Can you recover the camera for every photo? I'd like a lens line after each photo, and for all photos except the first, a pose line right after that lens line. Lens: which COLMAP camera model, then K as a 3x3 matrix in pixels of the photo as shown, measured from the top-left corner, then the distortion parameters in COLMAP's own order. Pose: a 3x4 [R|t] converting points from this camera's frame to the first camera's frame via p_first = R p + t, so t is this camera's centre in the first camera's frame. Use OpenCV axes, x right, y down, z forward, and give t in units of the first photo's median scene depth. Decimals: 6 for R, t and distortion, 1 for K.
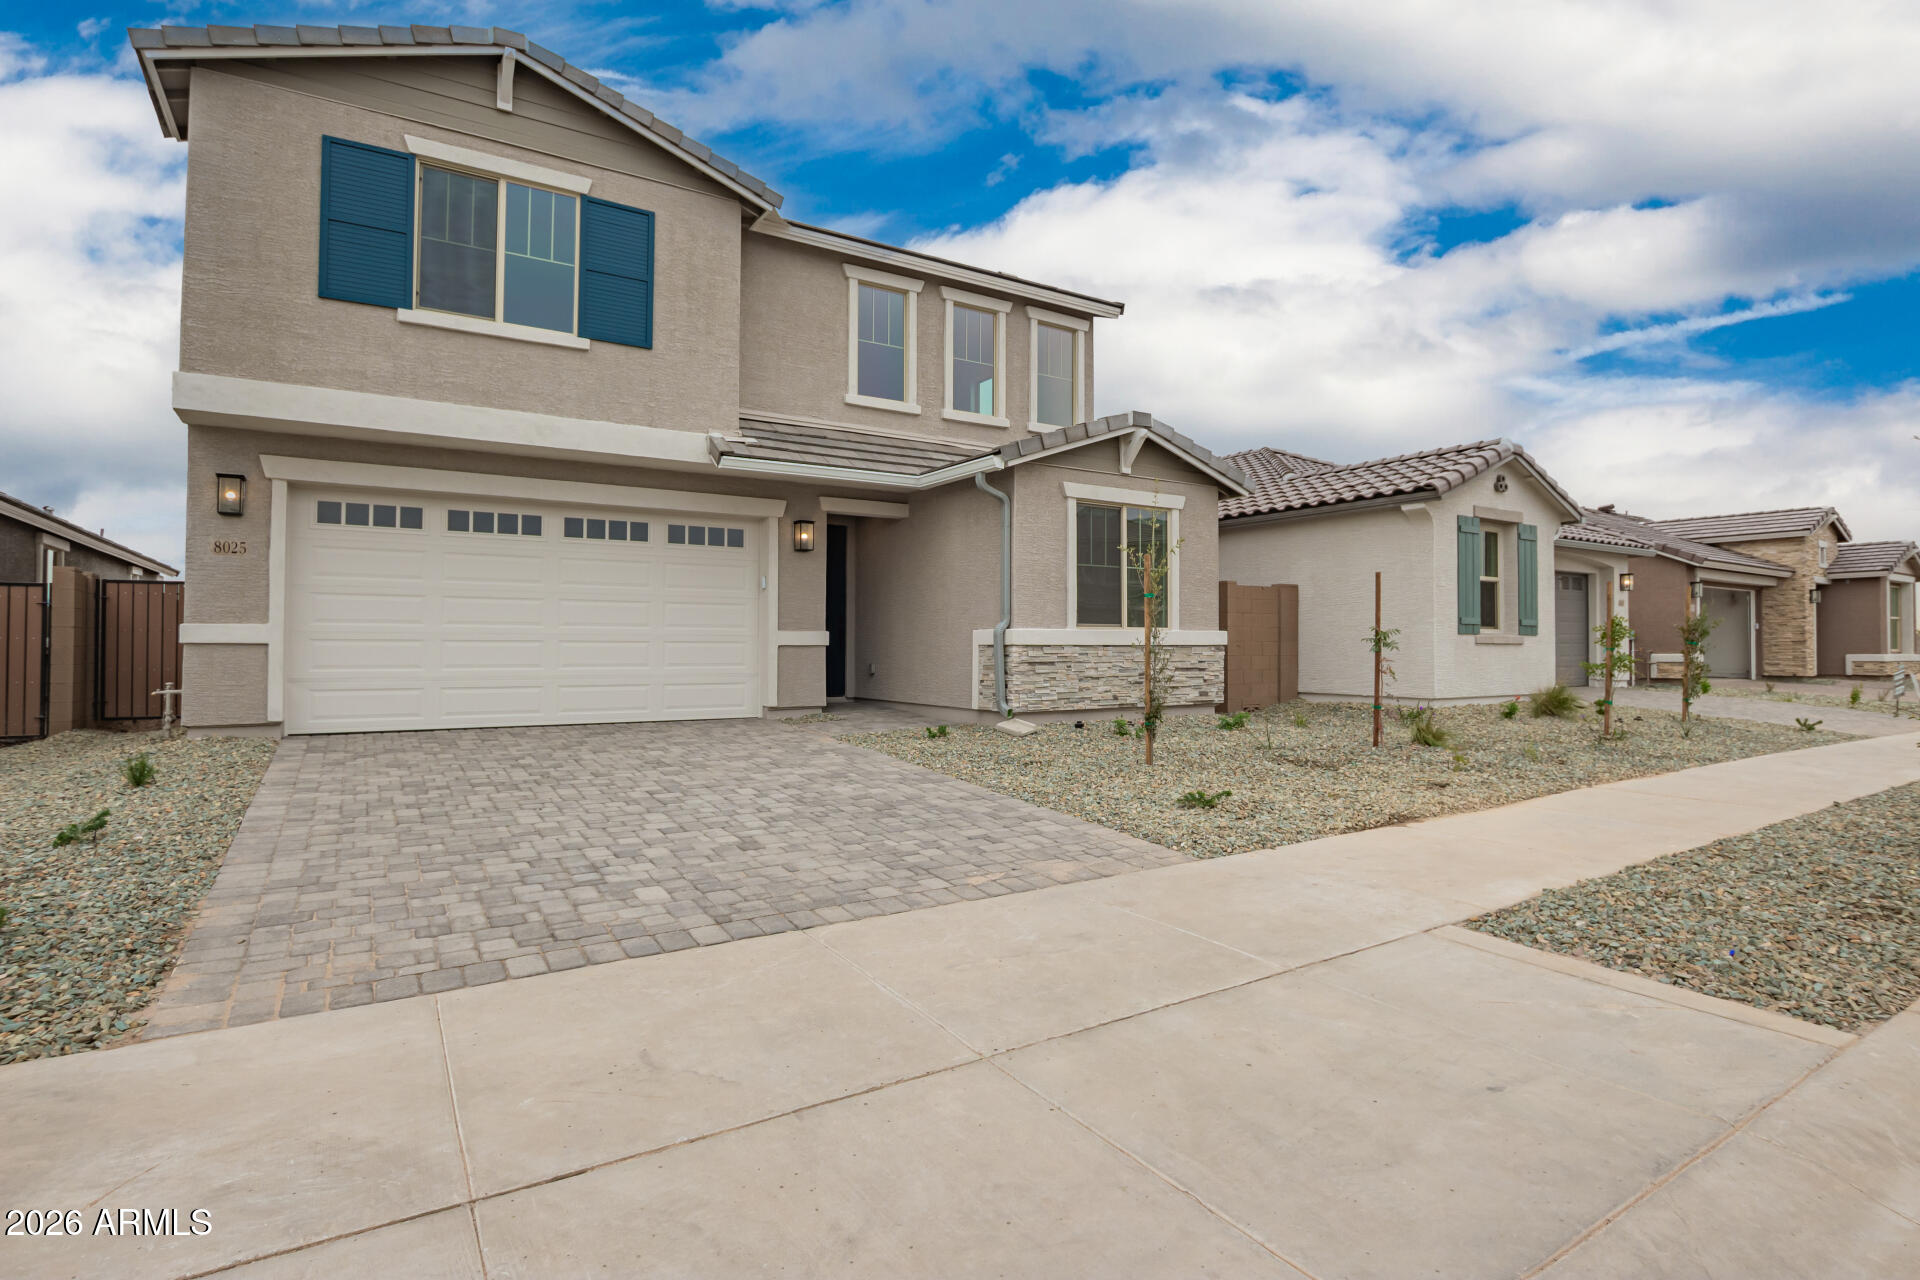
lens RADIAL K [[971.9, 0, 953.0], [0, 971.9, 644.6], [0, 0, 1]] dist [0.001852, 0.001100]
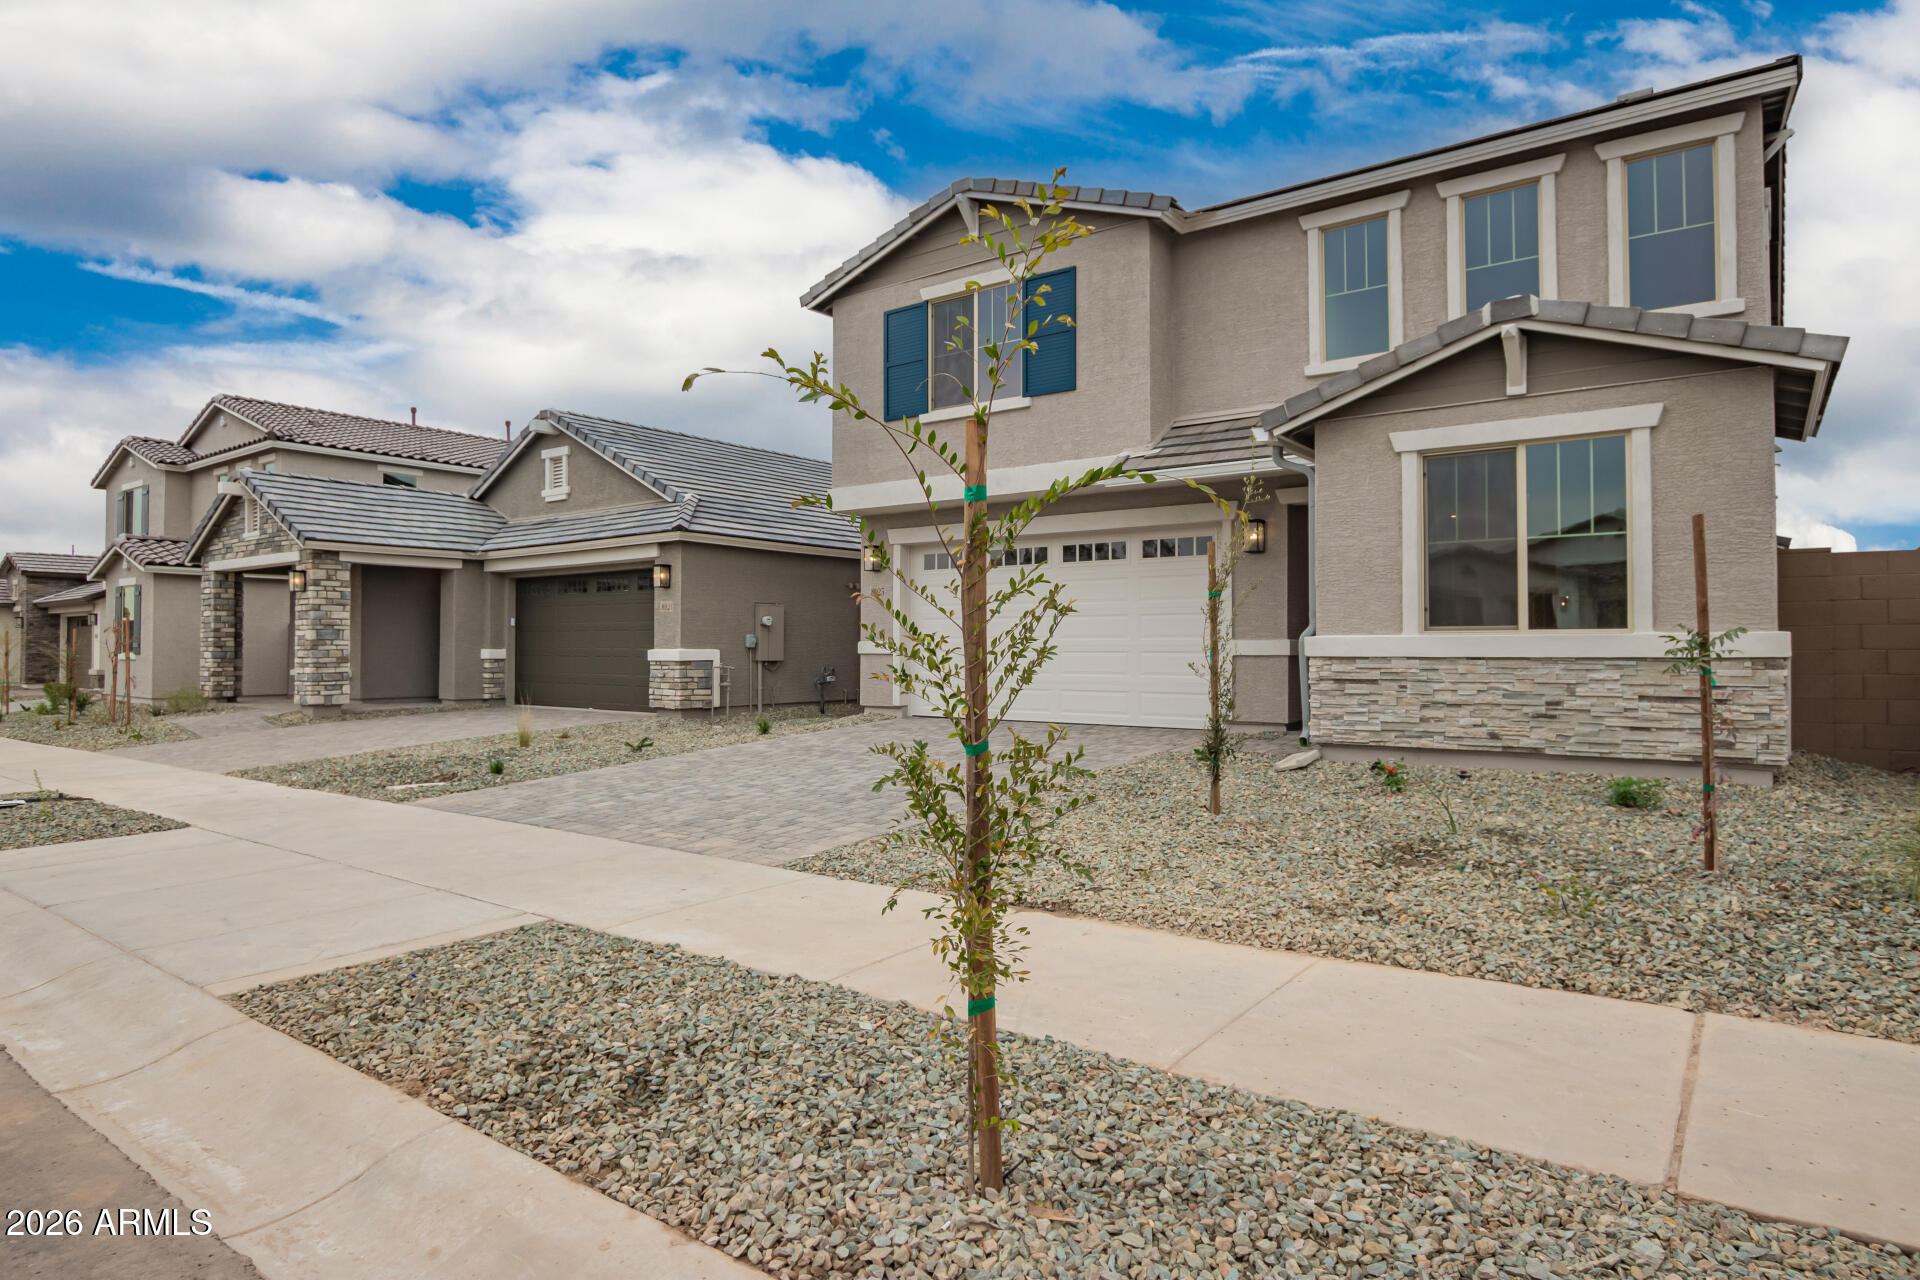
lens RADIAL K [[1069.2, 0, 963.0], [0, 1069.2, 645.5], [0, 0, 1]] dist [0.005559, 0.000133]
pose [[0.374566, -0.005997, -0.927181, 0.729269], [0.001065, 0.999981, -0.006038, -0.003456], [0.927200, 0.001274, 0.374566, 0.398524]]
